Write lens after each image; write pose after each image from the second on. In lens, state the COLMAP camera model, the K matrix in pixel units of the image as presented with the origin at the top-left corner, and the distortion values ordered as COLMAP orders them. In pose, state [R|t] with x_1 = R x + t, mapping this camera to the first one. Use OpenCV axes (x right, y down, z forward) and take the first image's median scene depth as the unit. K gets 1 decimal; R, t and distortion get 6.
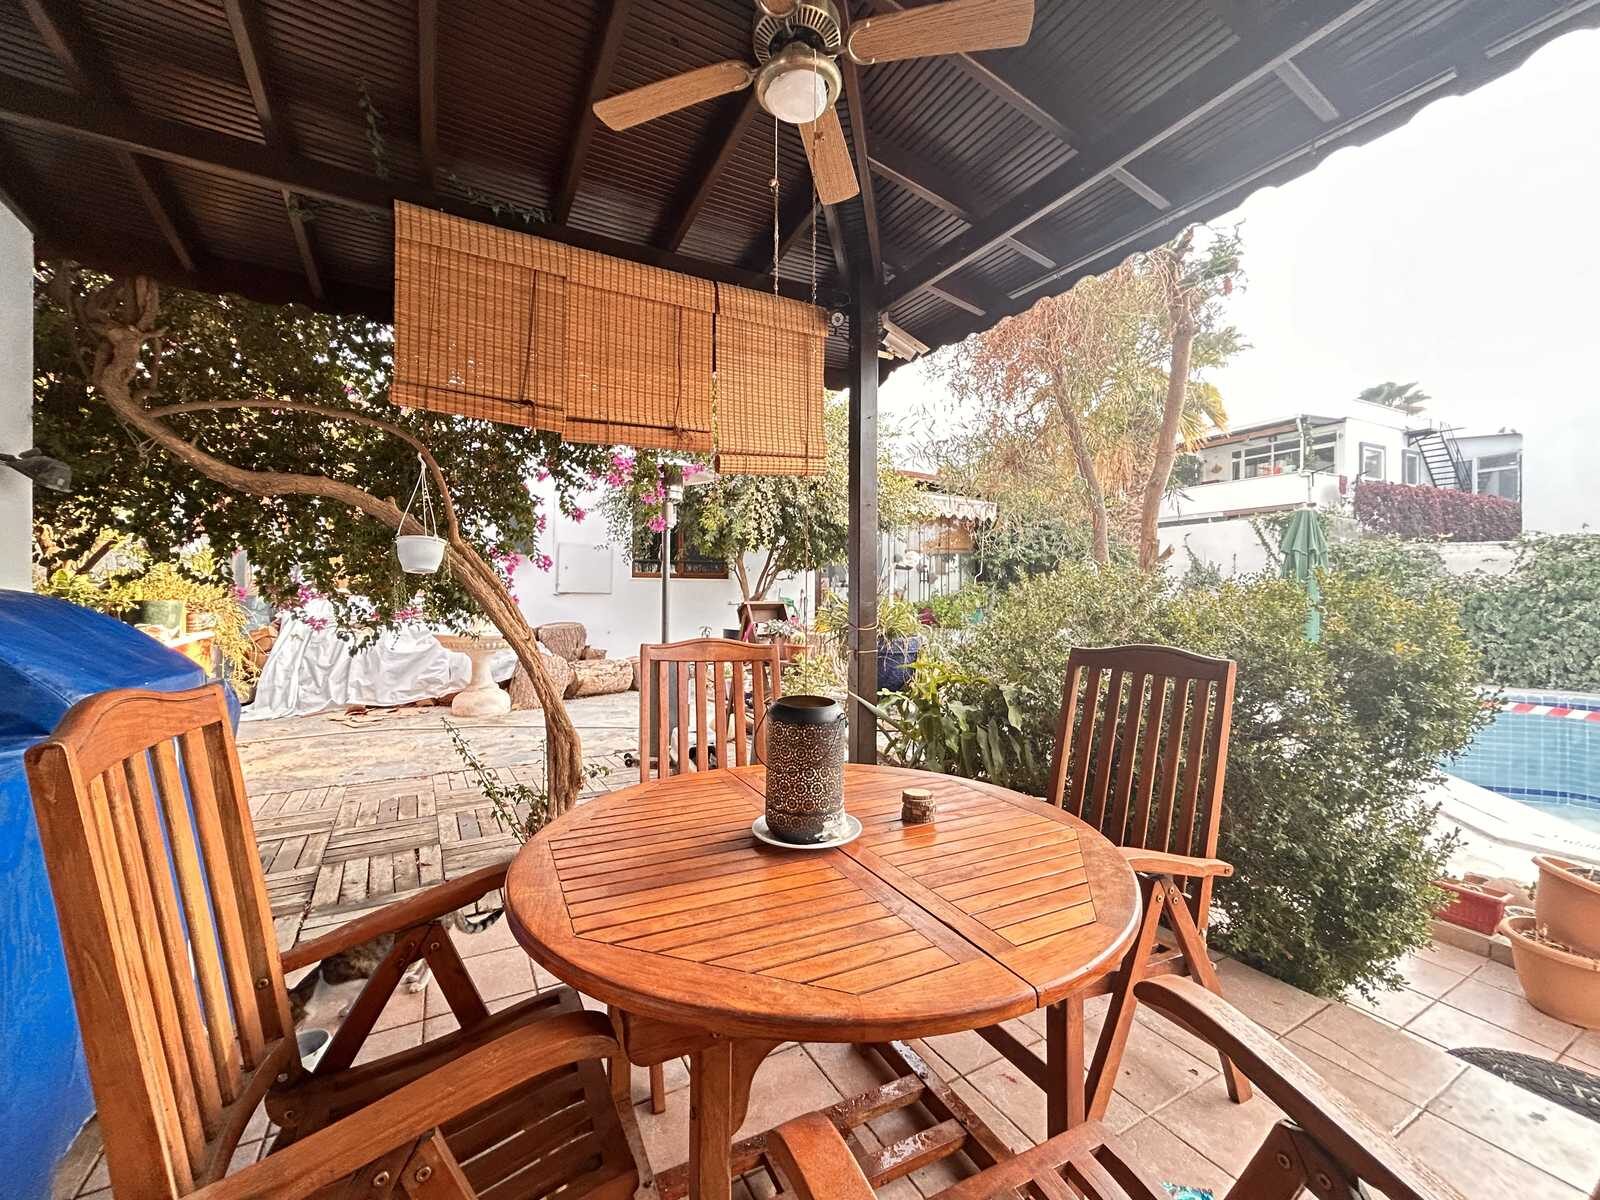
lens RADIAL K [[648.3, 0, 796.5], [0, 648.3, 594.0], [0, 0, 1]] dist [-0.000170, 0.000090]
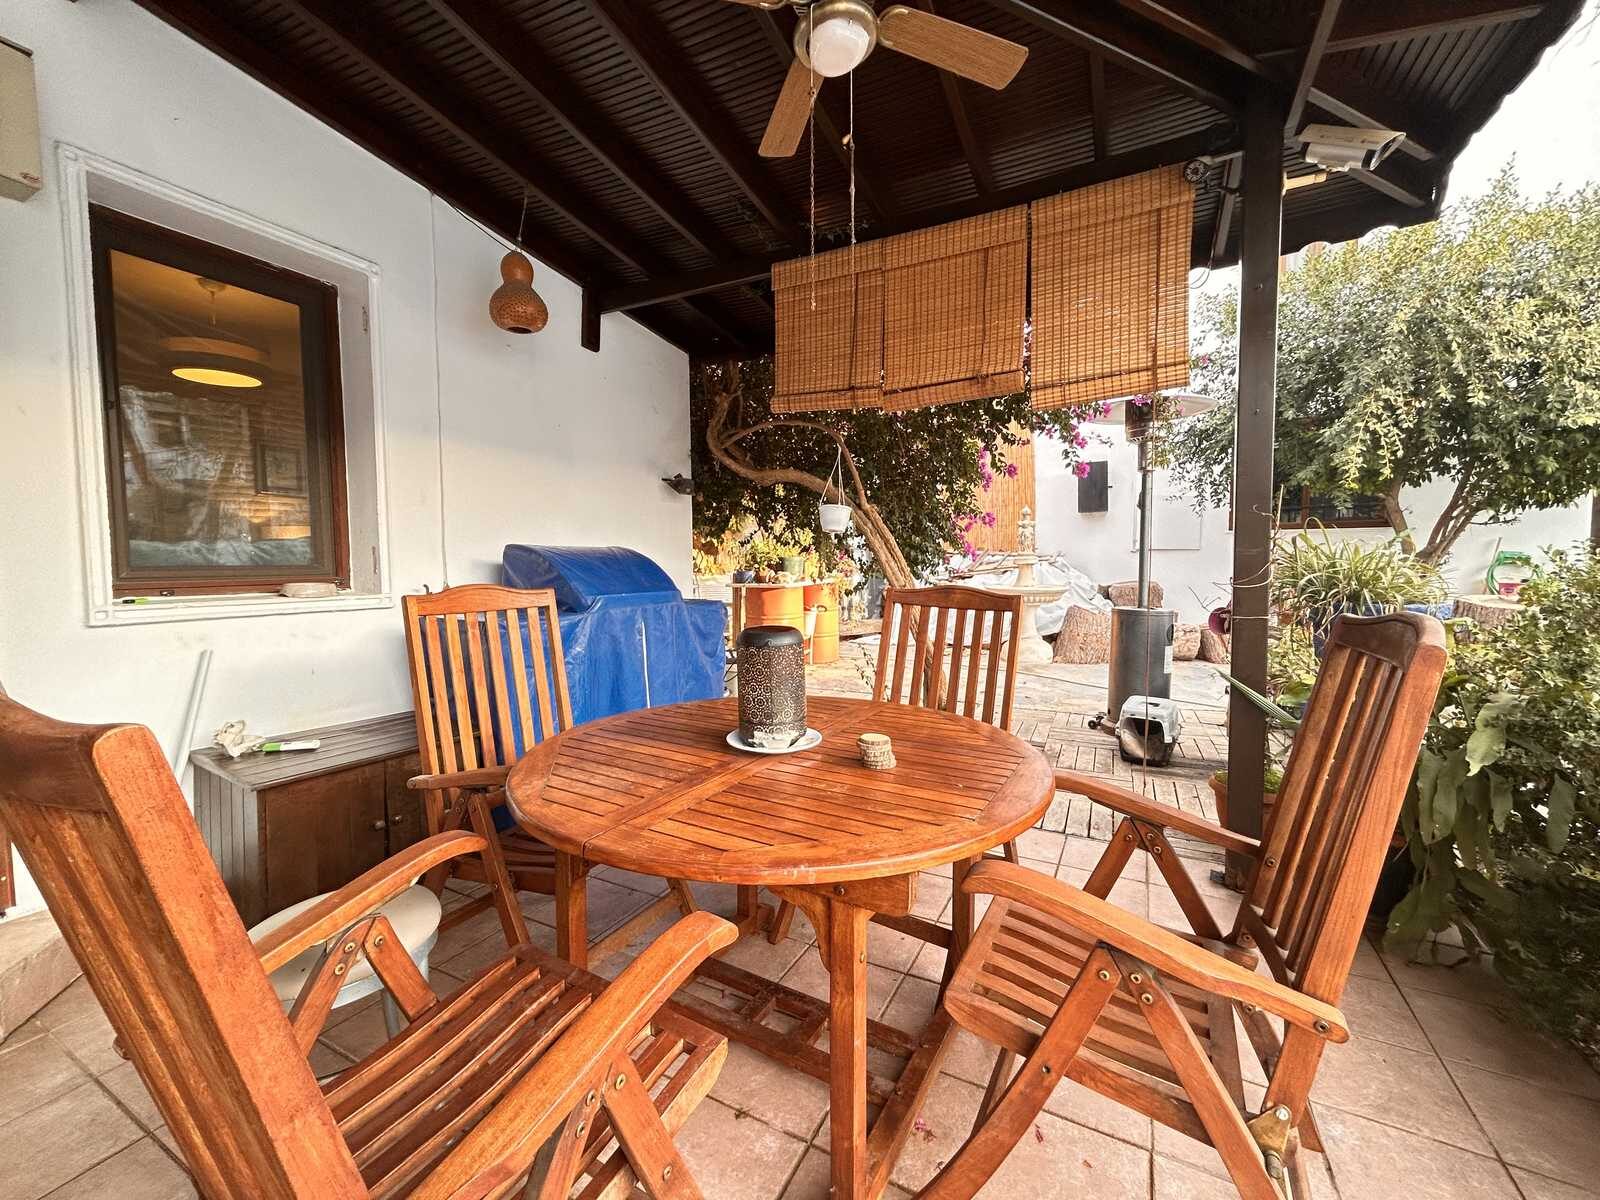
lens RADIAL K [[648.3, 0, 796.5], [0, 648.3, 594.0], [0, 0, 1]] dist [-0.000170, 0.000090]
pose [[0.559235, 0.038505, -0.828114, 0.469362], [0.010615, 0.998506, 0.053596, 0.020310], [0.828941, -0.038763, 0.557991, 0.190240]]
